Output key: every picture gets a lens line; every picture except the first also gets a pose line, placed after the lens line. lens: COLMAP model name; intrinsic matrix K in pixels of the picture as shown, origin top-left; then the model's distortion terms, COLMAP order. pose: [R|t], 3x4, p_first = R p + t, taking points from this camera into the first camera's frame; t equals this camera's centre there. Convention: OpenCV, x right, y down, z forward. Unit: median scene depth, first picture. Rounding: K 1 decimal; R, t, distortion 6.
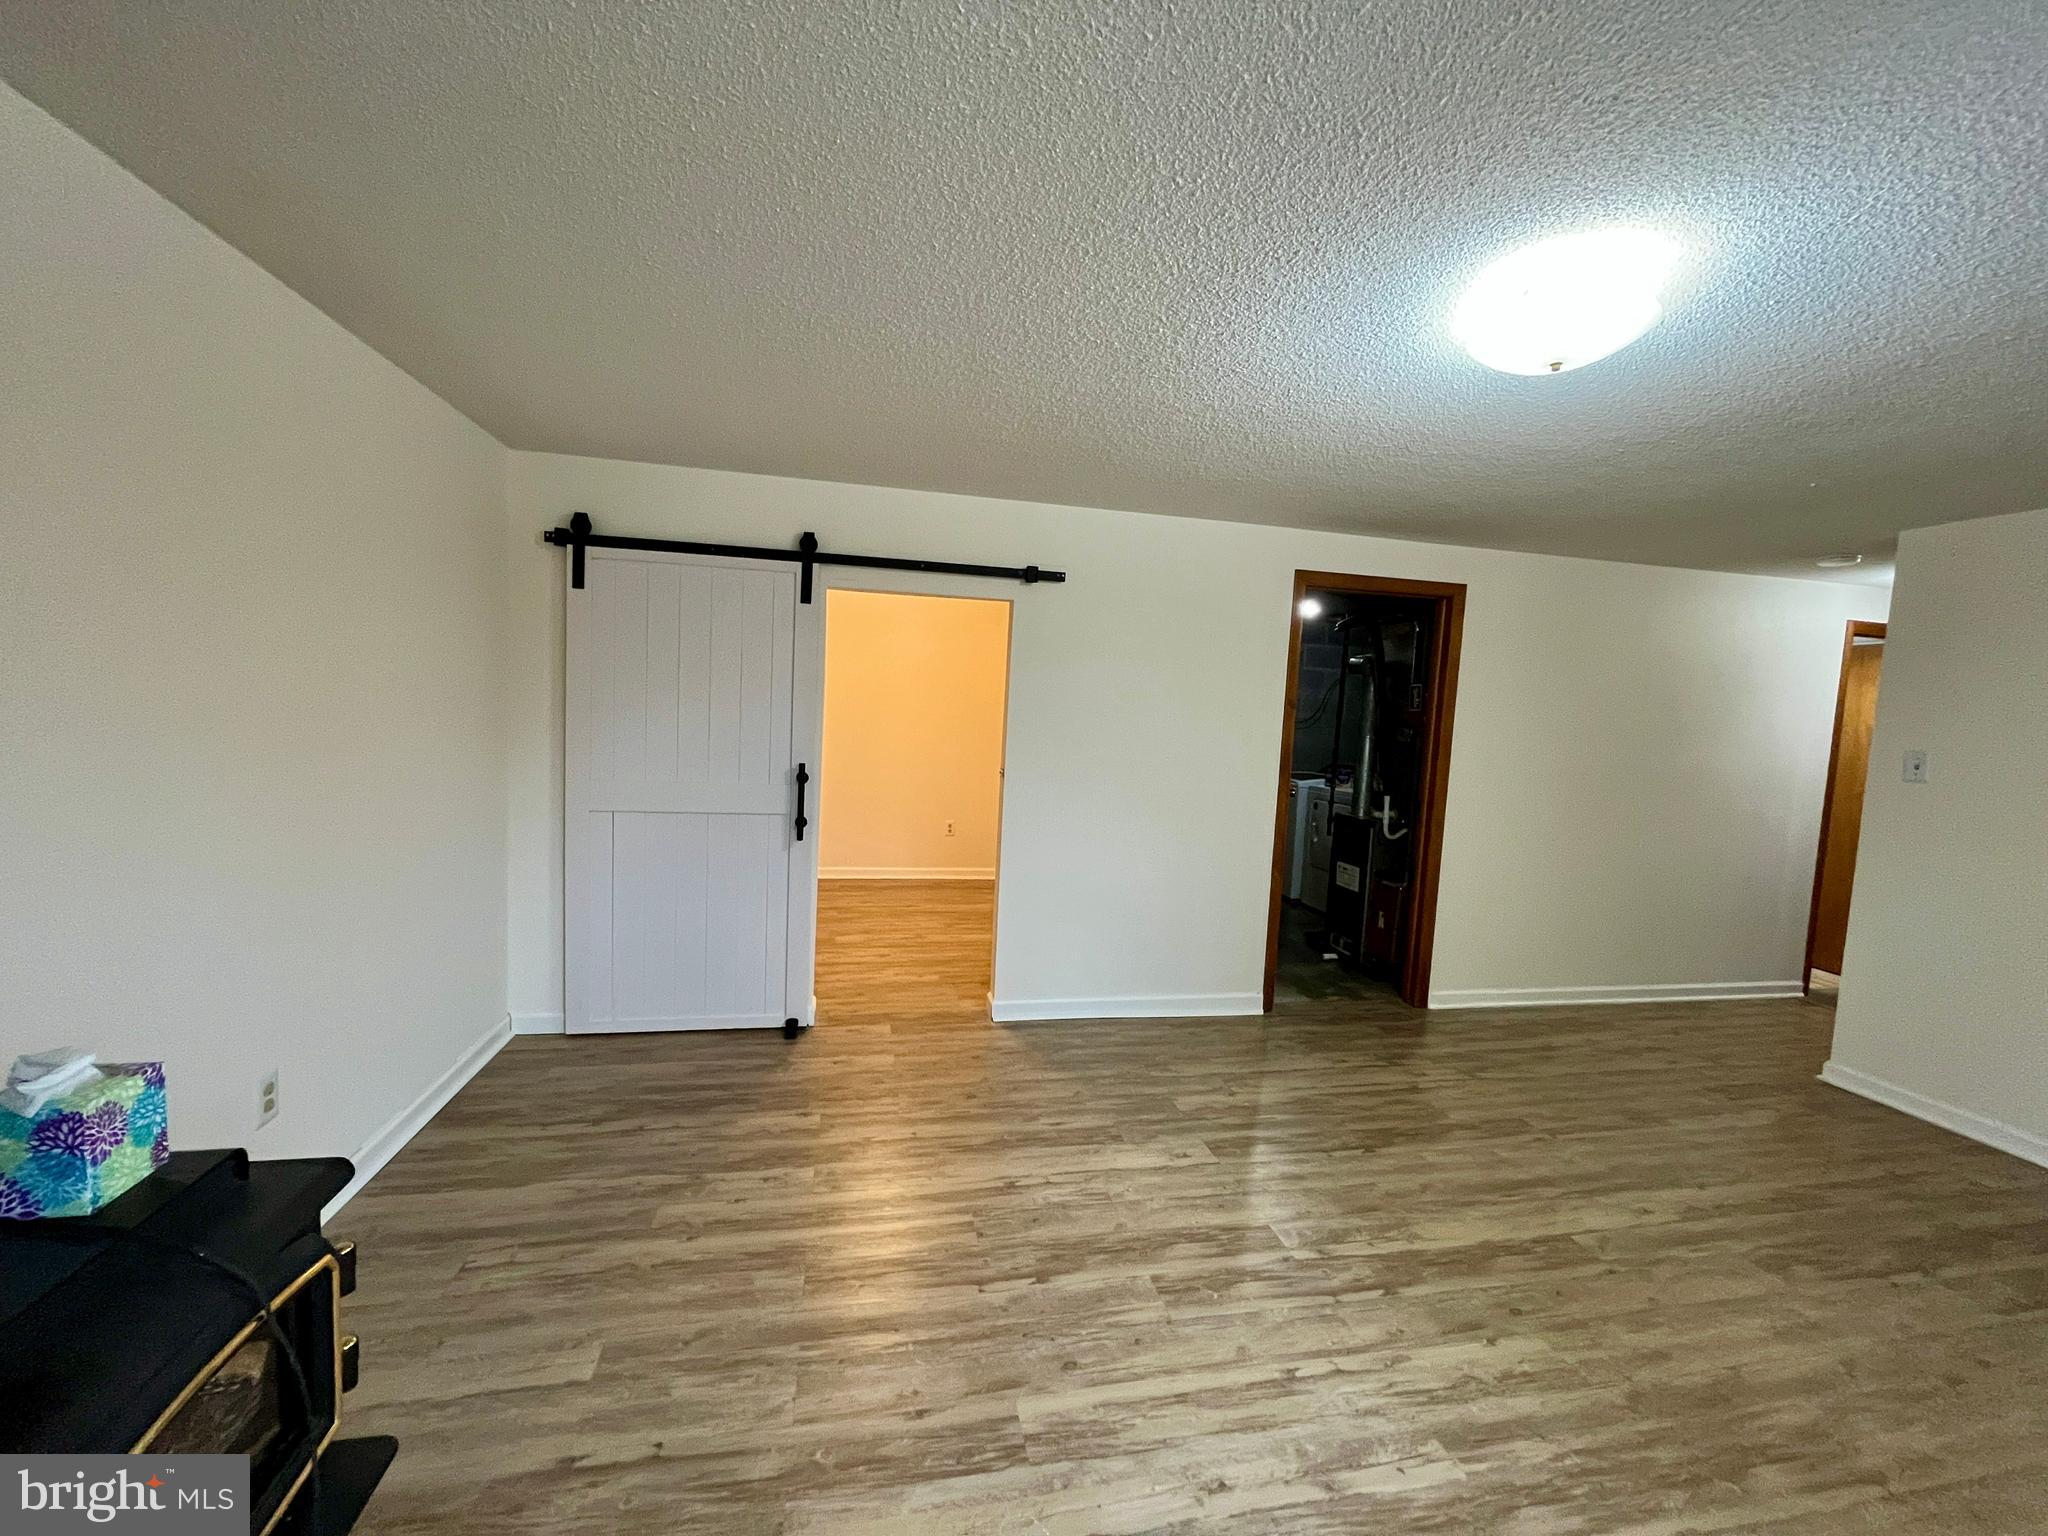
lens RADIAL K [[826.8, 0, 1020.0], [0, 826.8, 765.9], [0, 0, 1]] dist [-0.004664, 0.000379]
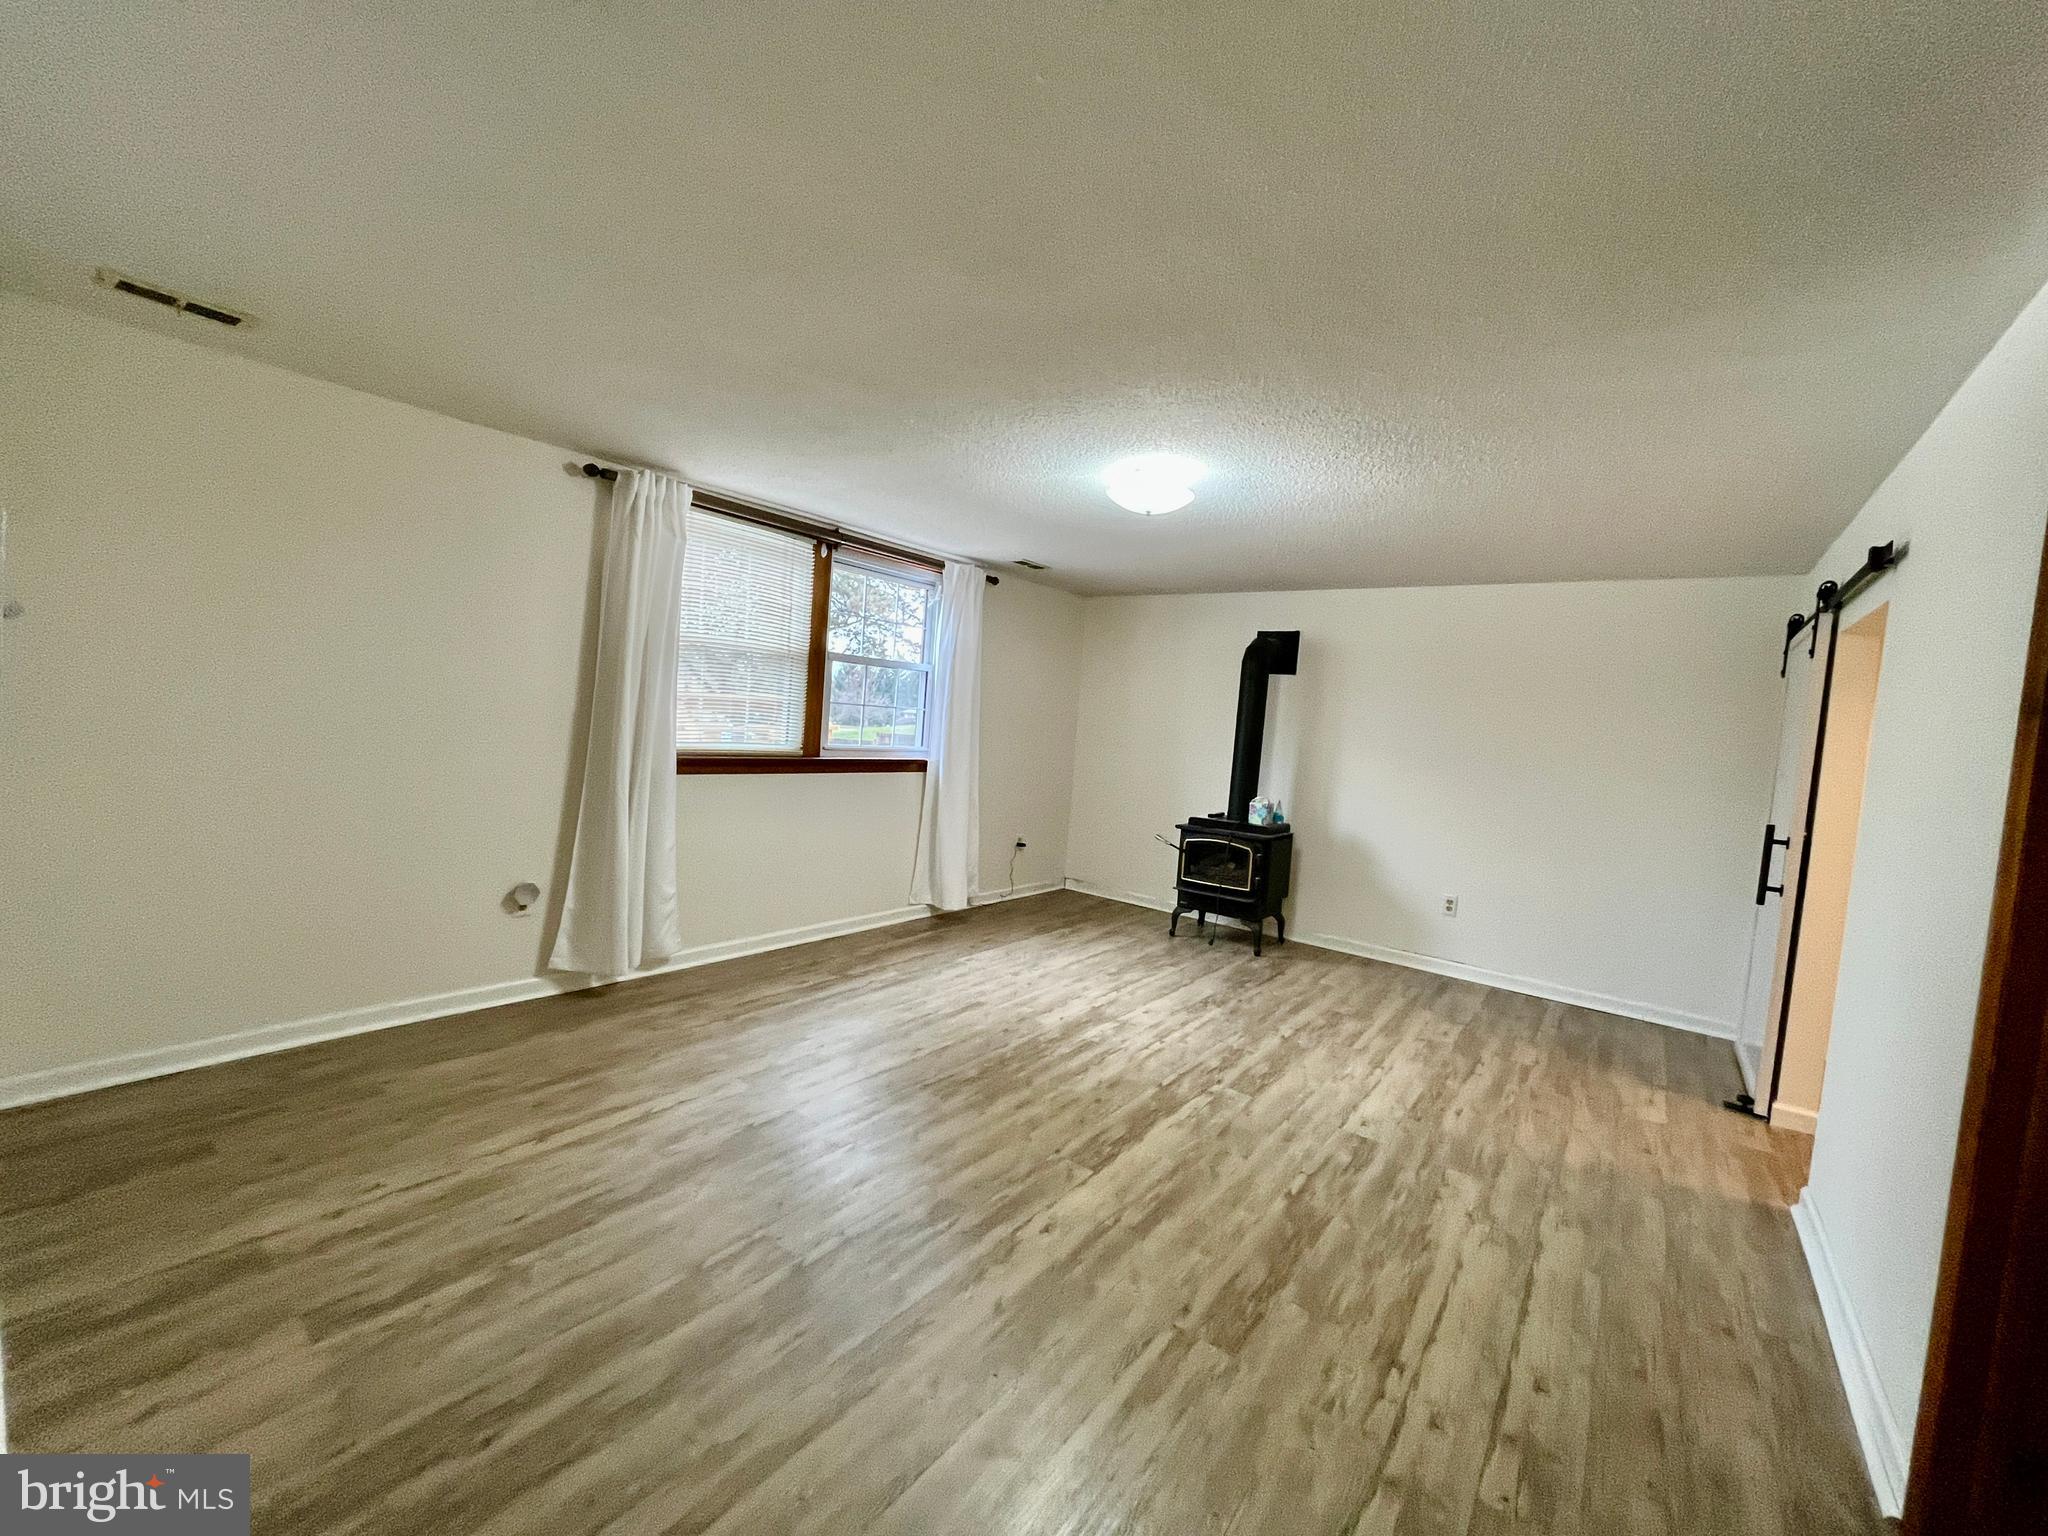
lens RADIAL K [[826.8, 0, 1020.2], [0, 826.8, 773.4], [0, 0, 1]] dist [-0.004664, 0.000379]
pose [[-0.751720, -0.059921, -0.656754, 1.142536], [-0.158596, 0.983063, 0.091837, -0.013433], [0.640128, 0.173194, -0.748492, 1.280892]]
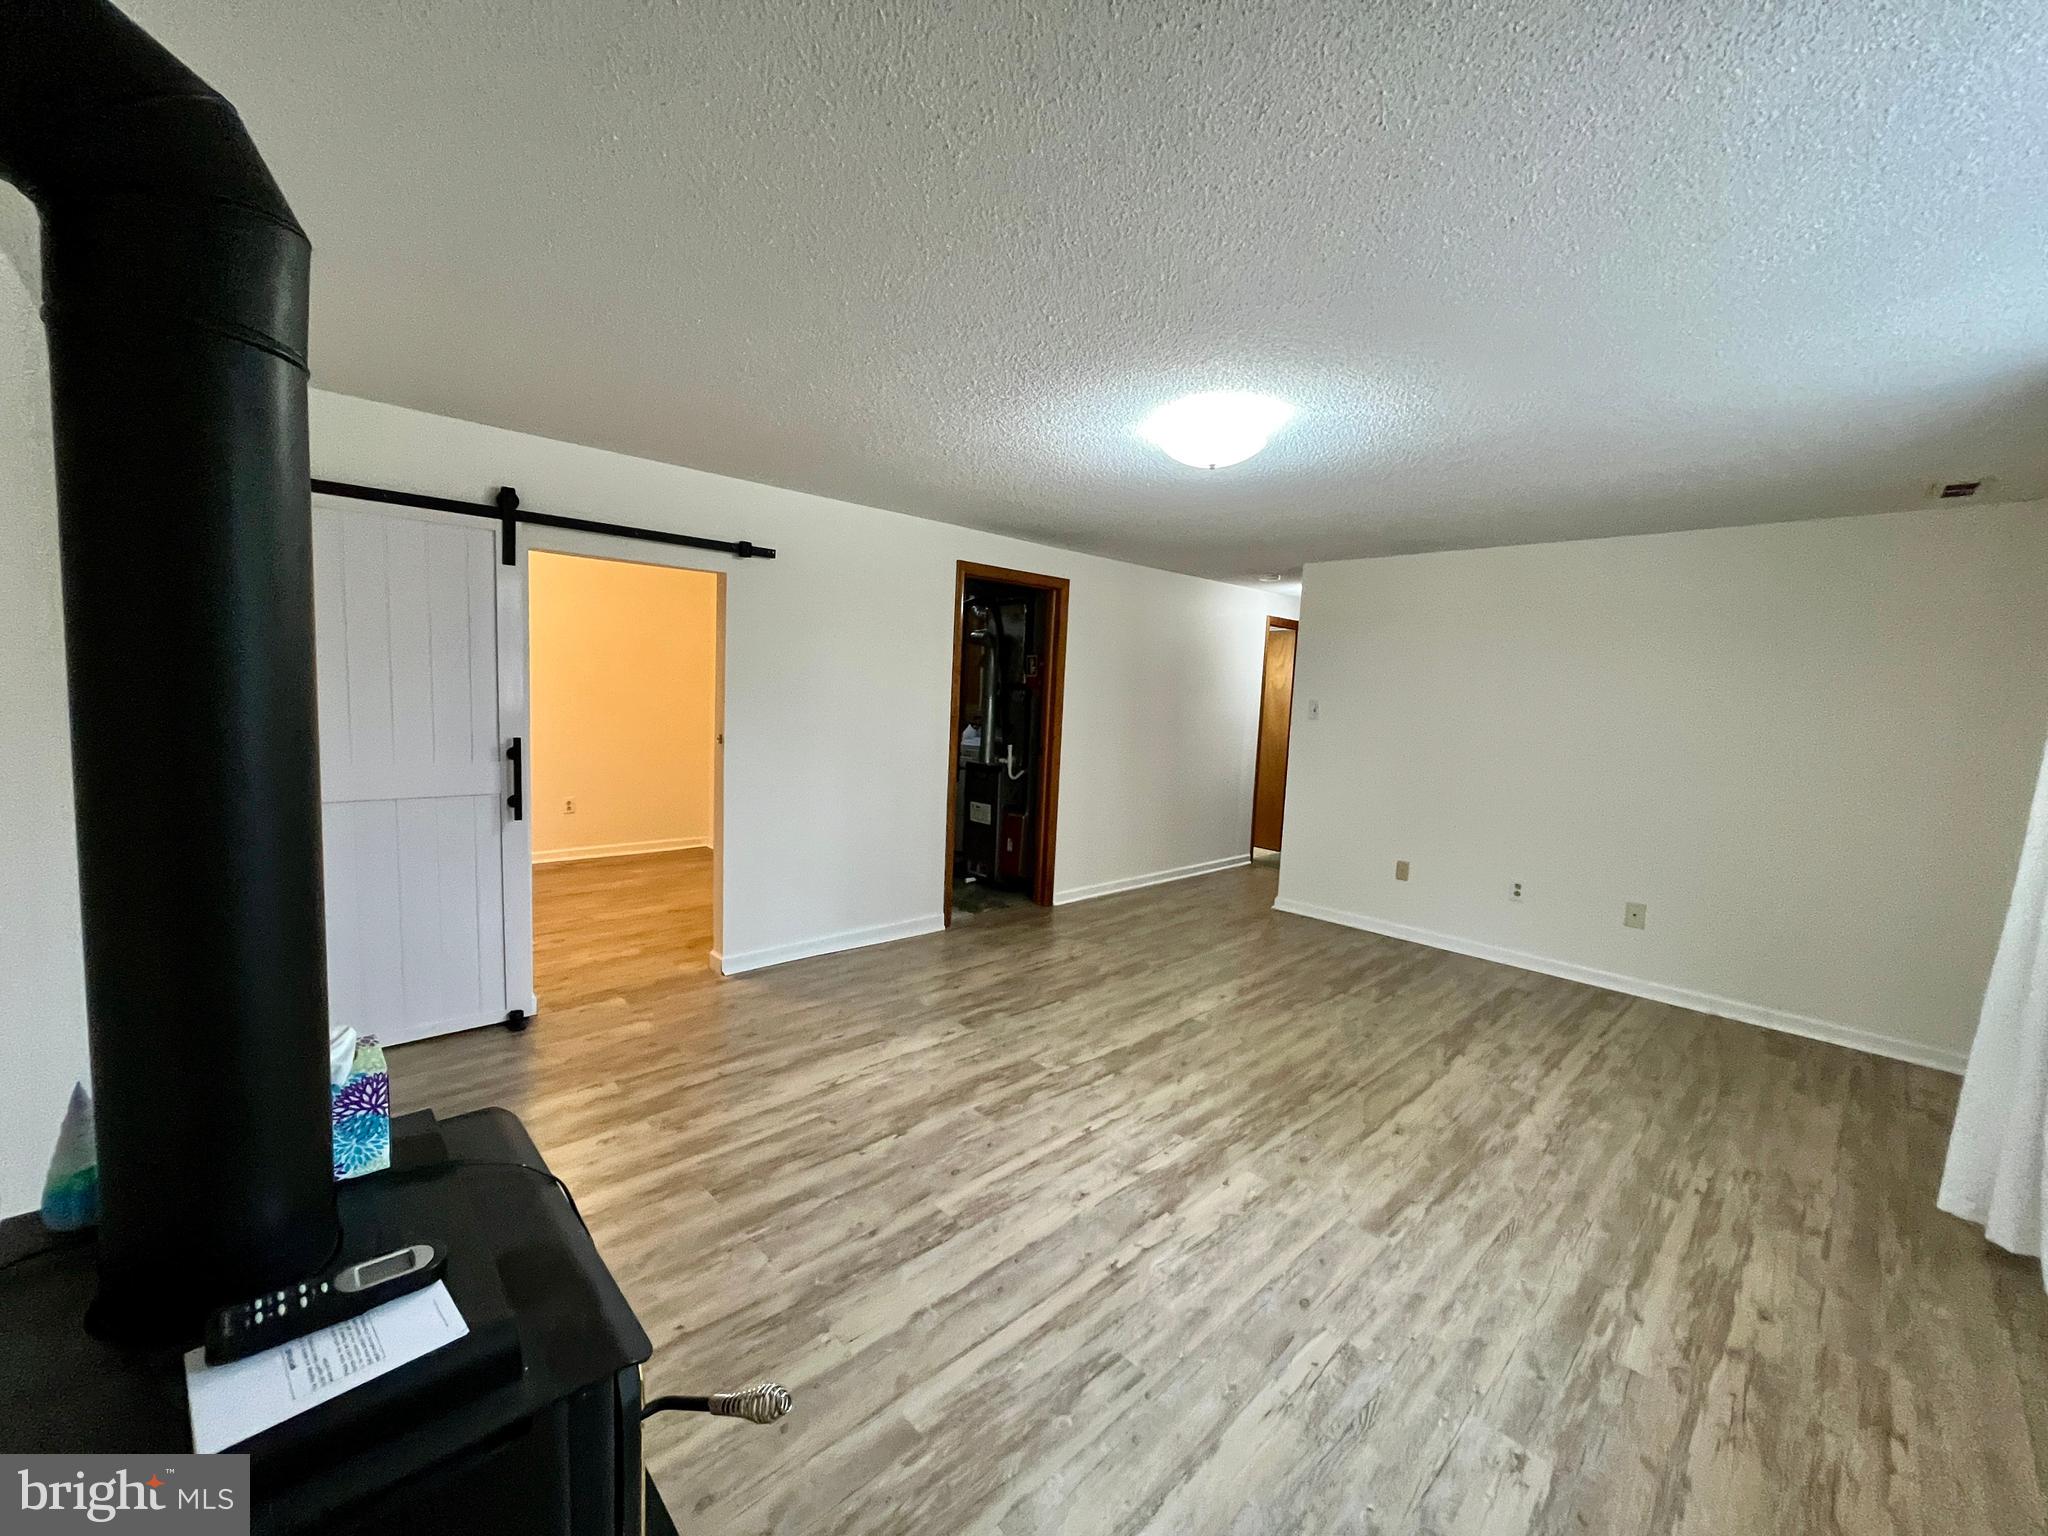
lens RADIAL K [[826.8, 0, 1024.1], [0, 826.8, 768.9], [0, 0, 1]] dist [-0.004664, 0.000379]
pose [[0.848844, -0.064435, 0.524702, -0.300079], [0.038786, 0.997460, 0.059744, -0.001987], [-0.527219, -0.030362, 0.849187, -0.106737]]
